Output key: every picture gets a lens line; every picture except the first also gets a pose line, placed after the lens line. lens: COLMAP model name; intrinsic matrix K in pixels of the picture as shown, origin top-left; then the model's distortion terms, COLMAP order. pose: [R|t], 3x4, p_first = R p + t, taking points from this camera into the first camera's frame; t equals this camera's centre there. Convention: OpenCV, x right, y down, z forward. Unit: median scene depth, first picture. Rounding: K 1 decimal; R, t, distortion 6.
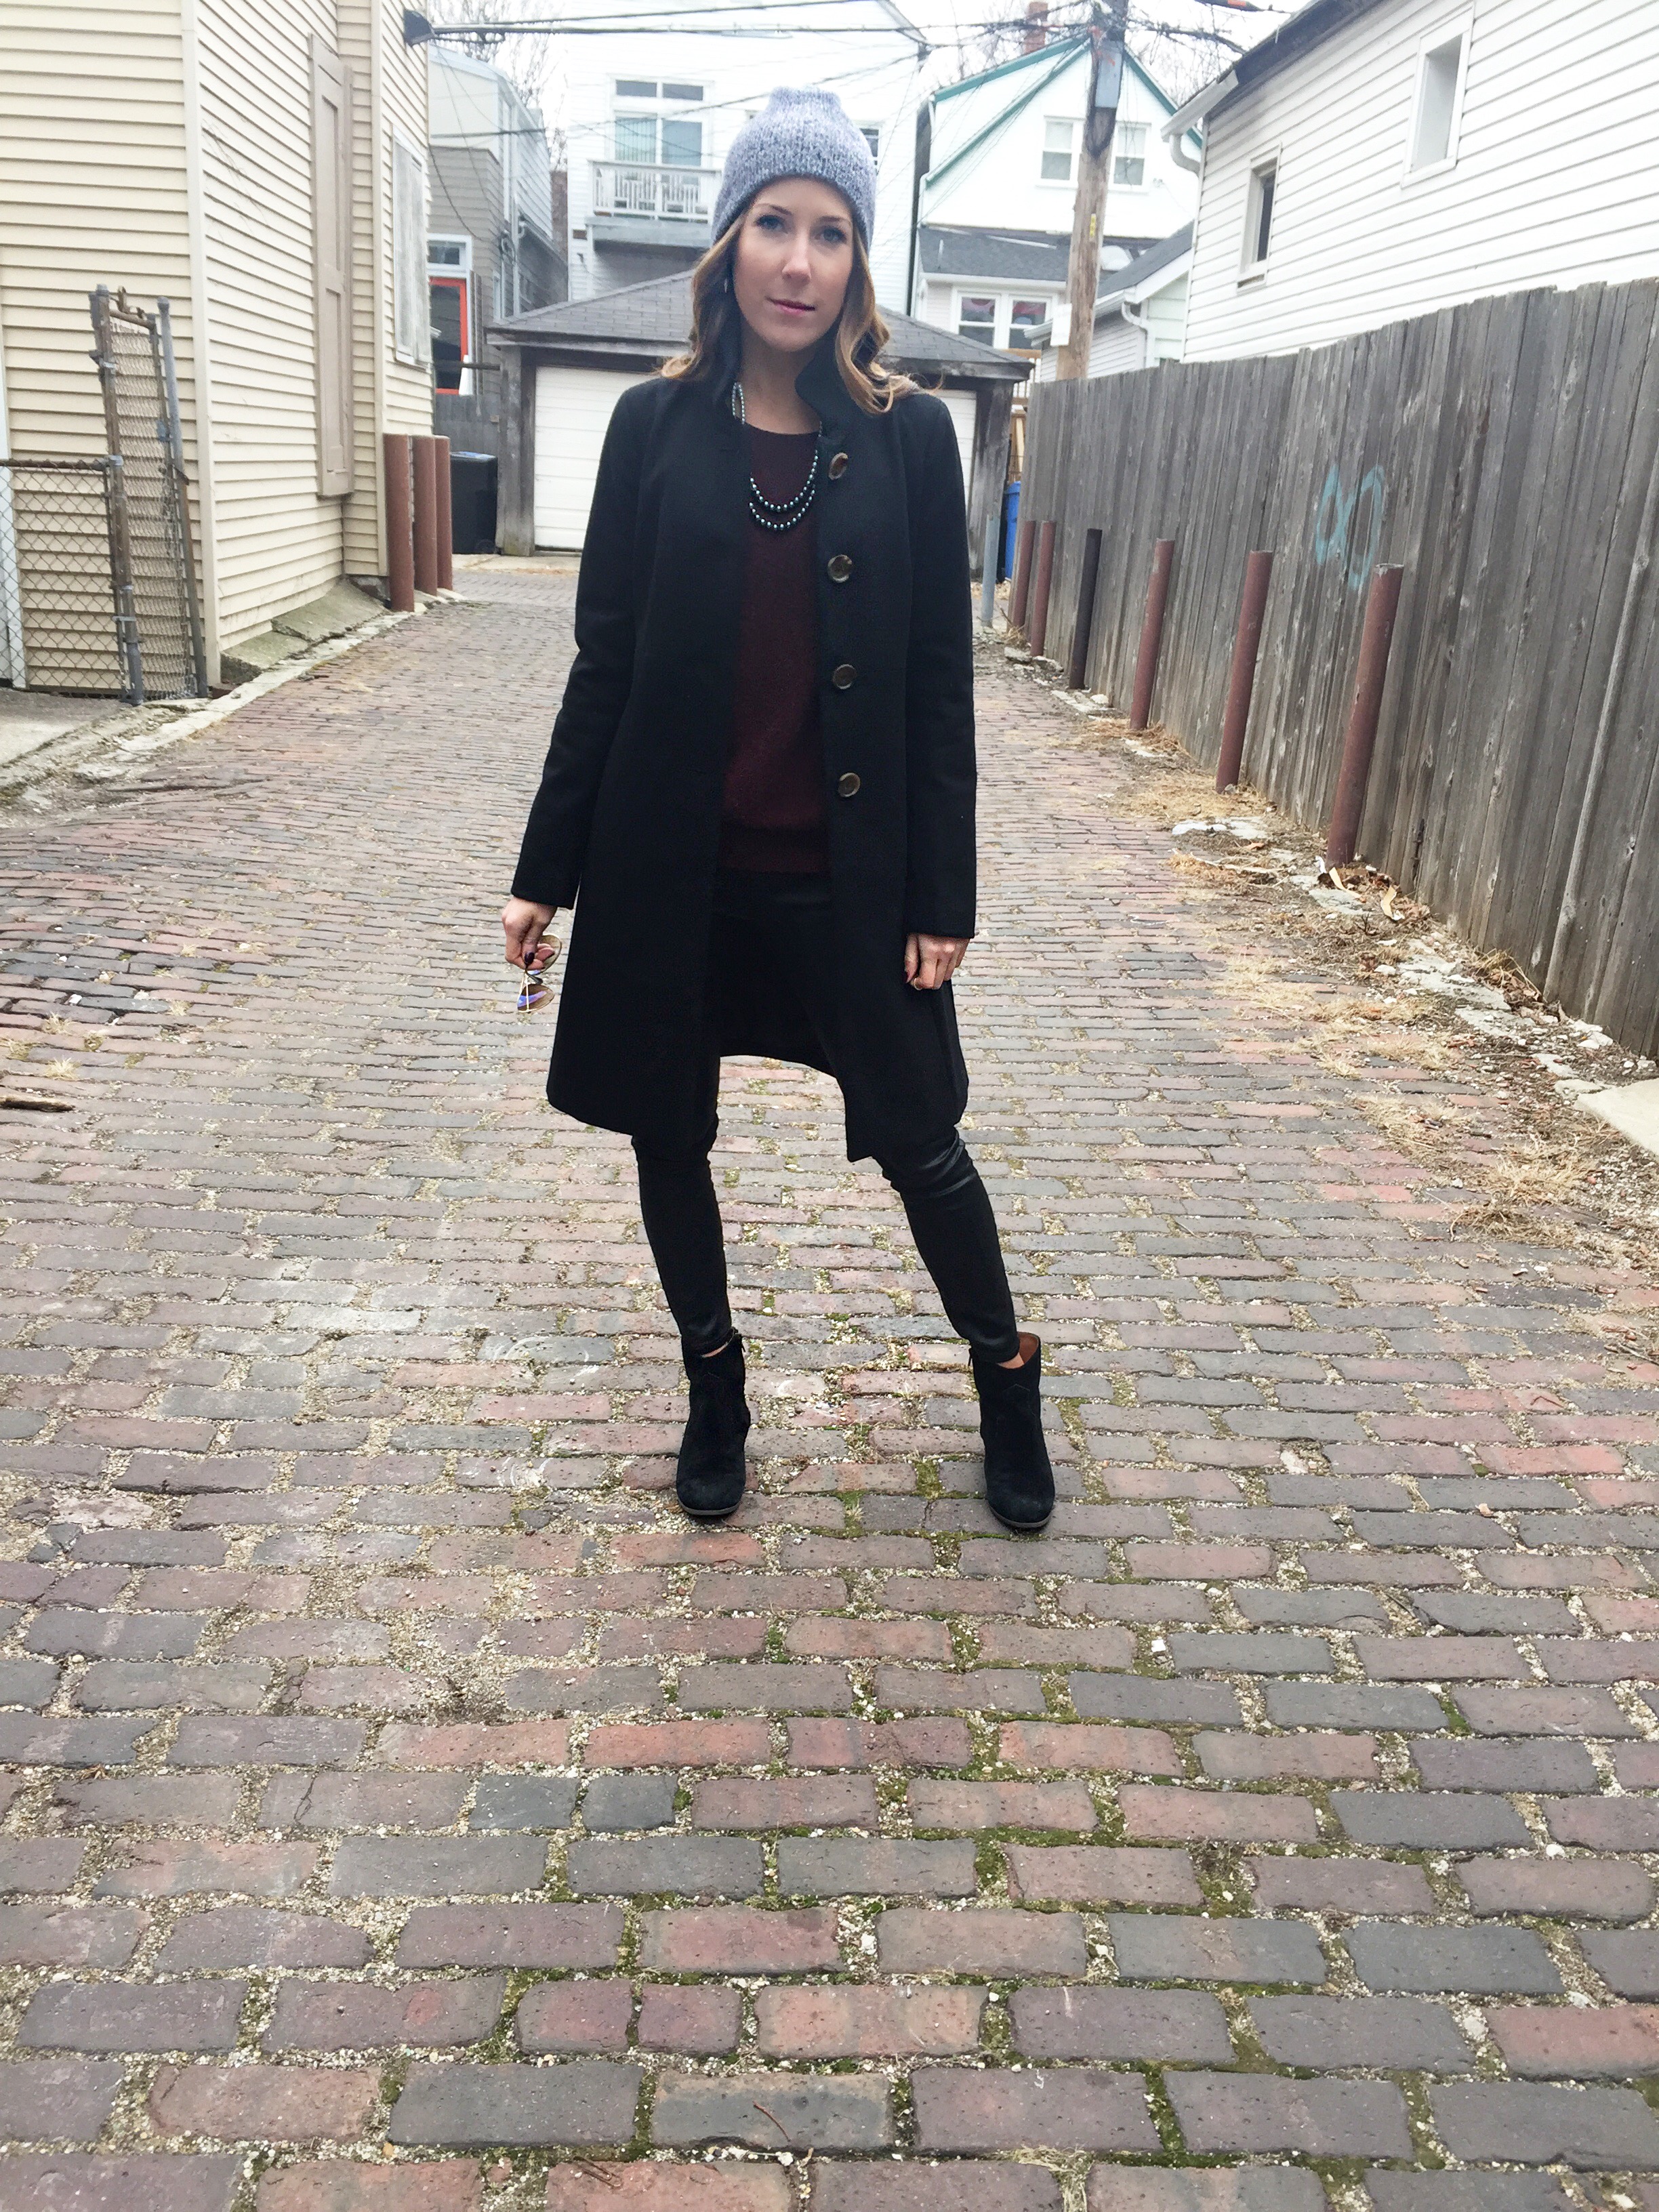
lens RADIAL K [[1965.4, 0, 825.5], [0, 1965.4, 1109.5], [0, 0, 1]] dist [0.101513, -0.156724]
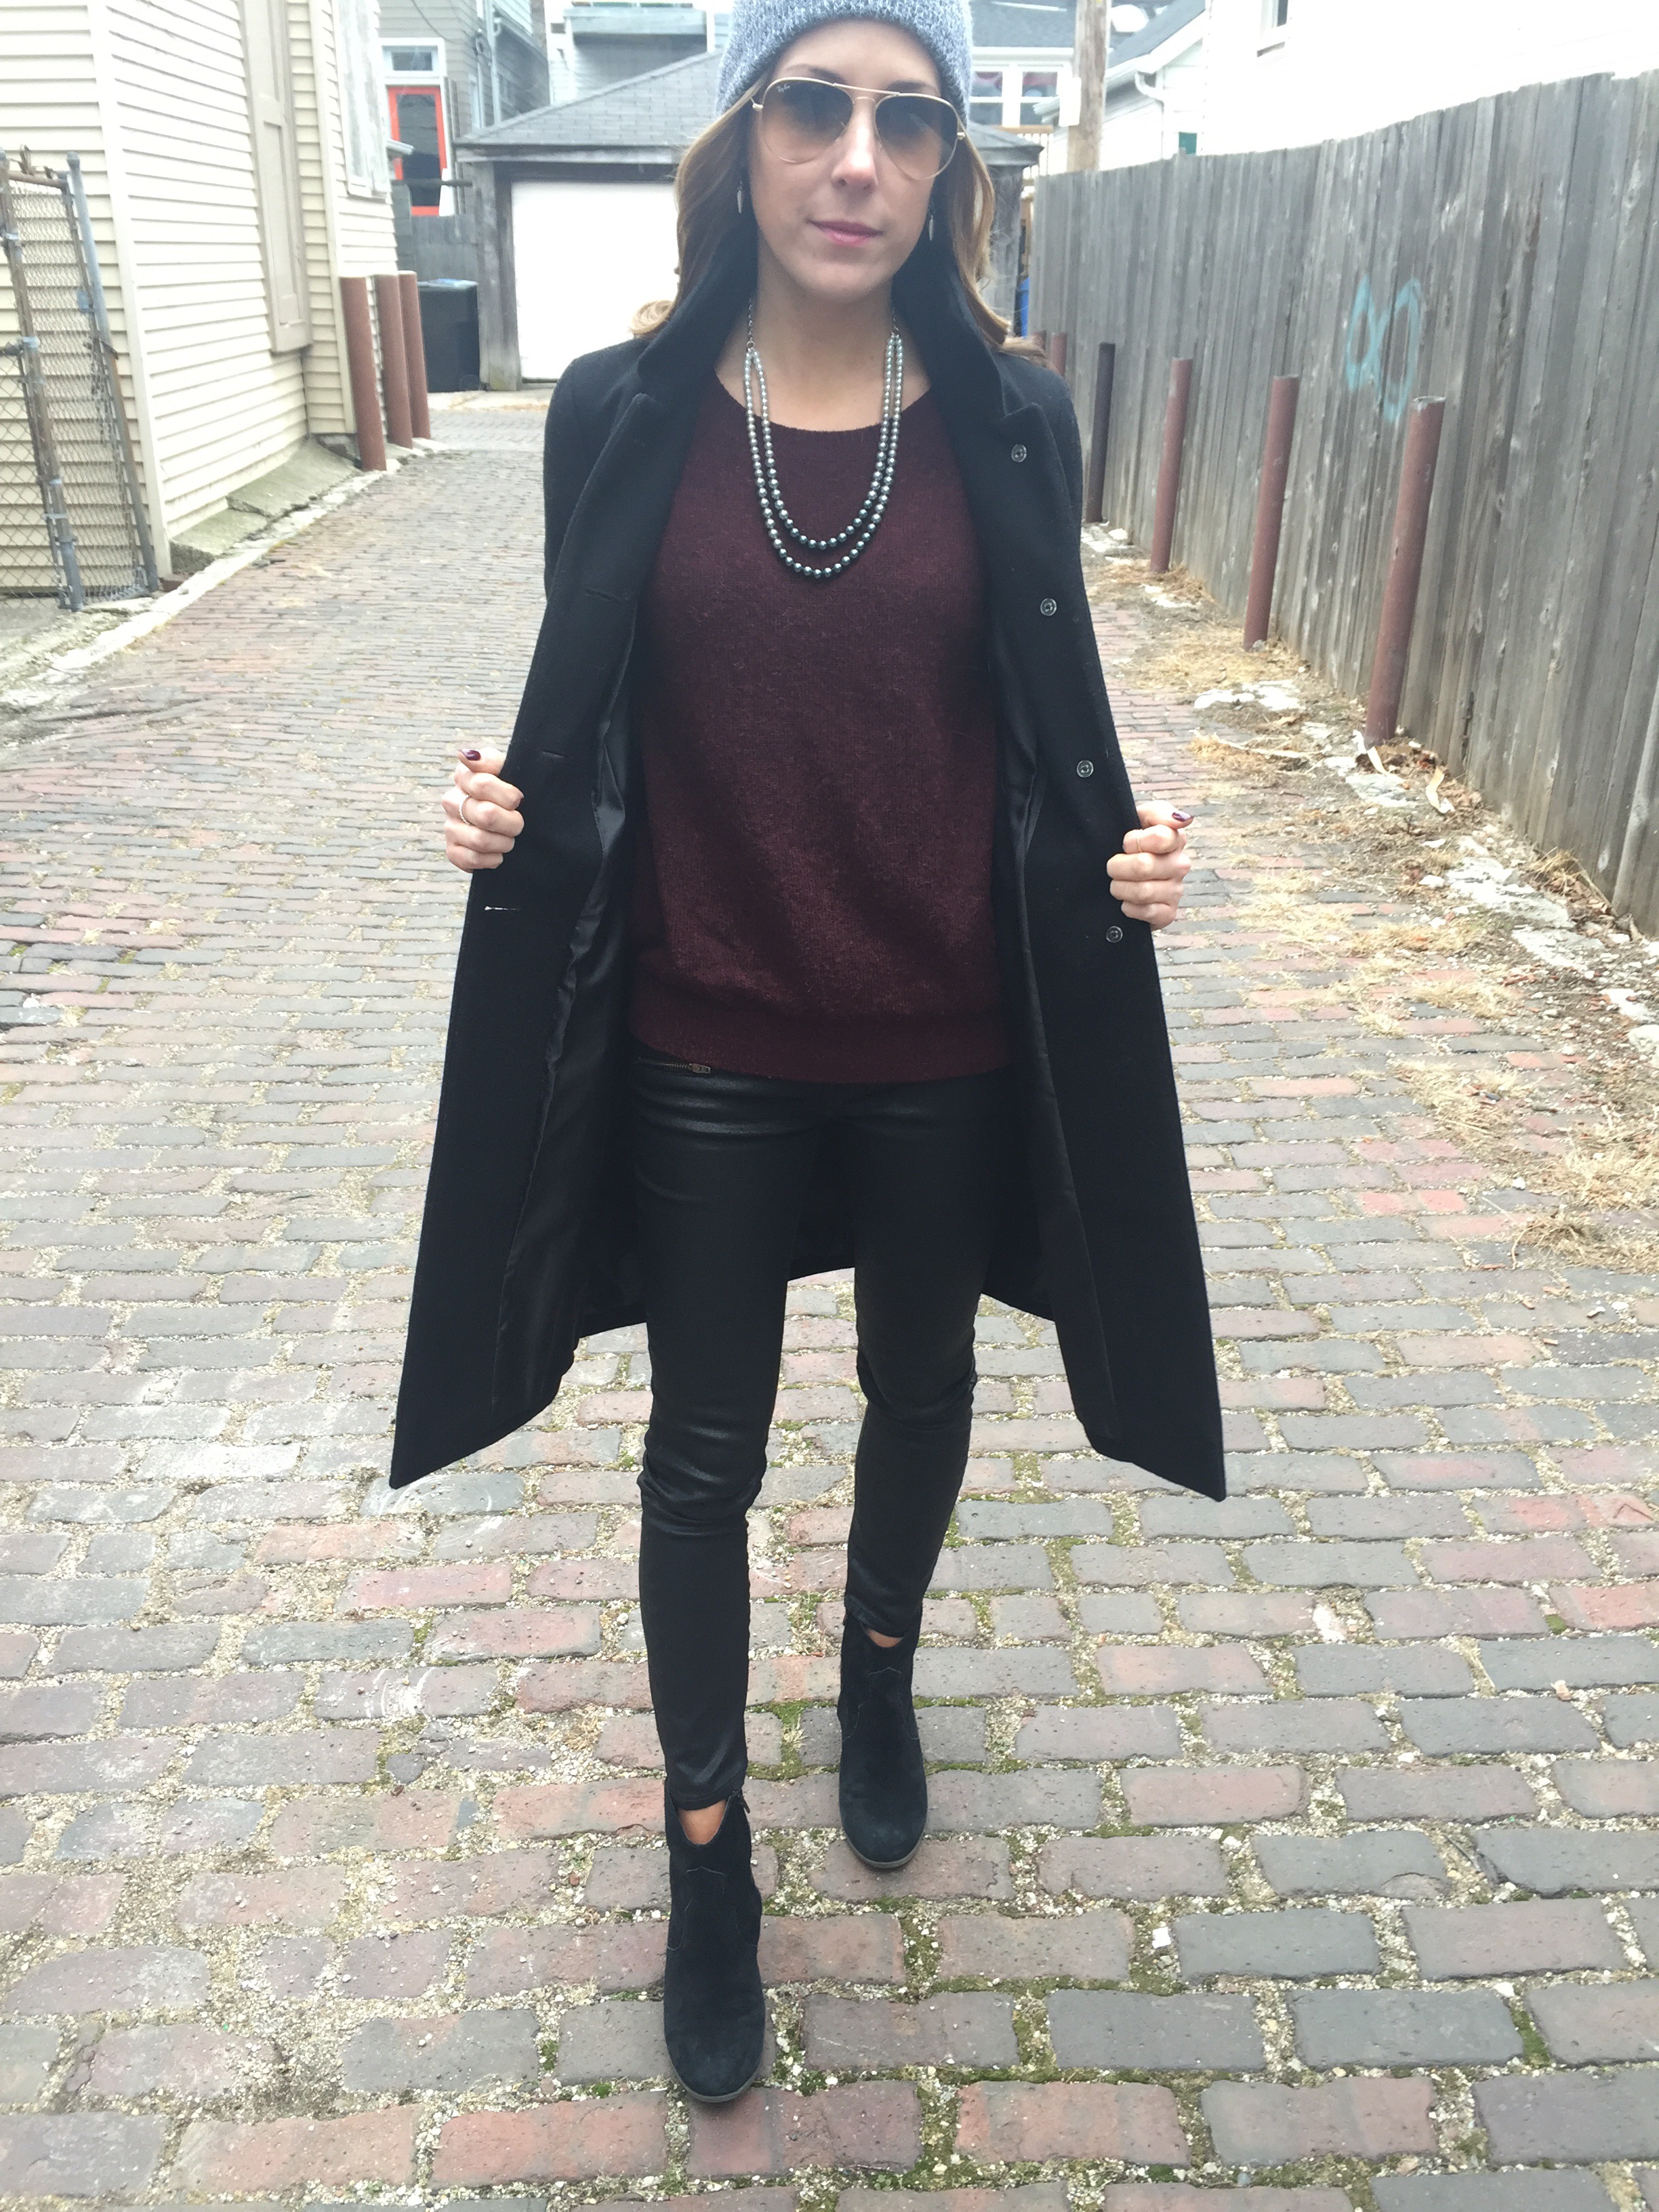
lens RADIAL K [[1965.4, 0, 821.1], [0, 1965.4, 1116.2], [0, 0, 1]] dist [0.101513, -0.156724]
pose [[0.998502, -0.046058, -0.029549, 0.028757], [0.048645, 0.994401, 0.093807, -0.060111], [0.025063, -0.095104, 0.995152, 0.091877]]
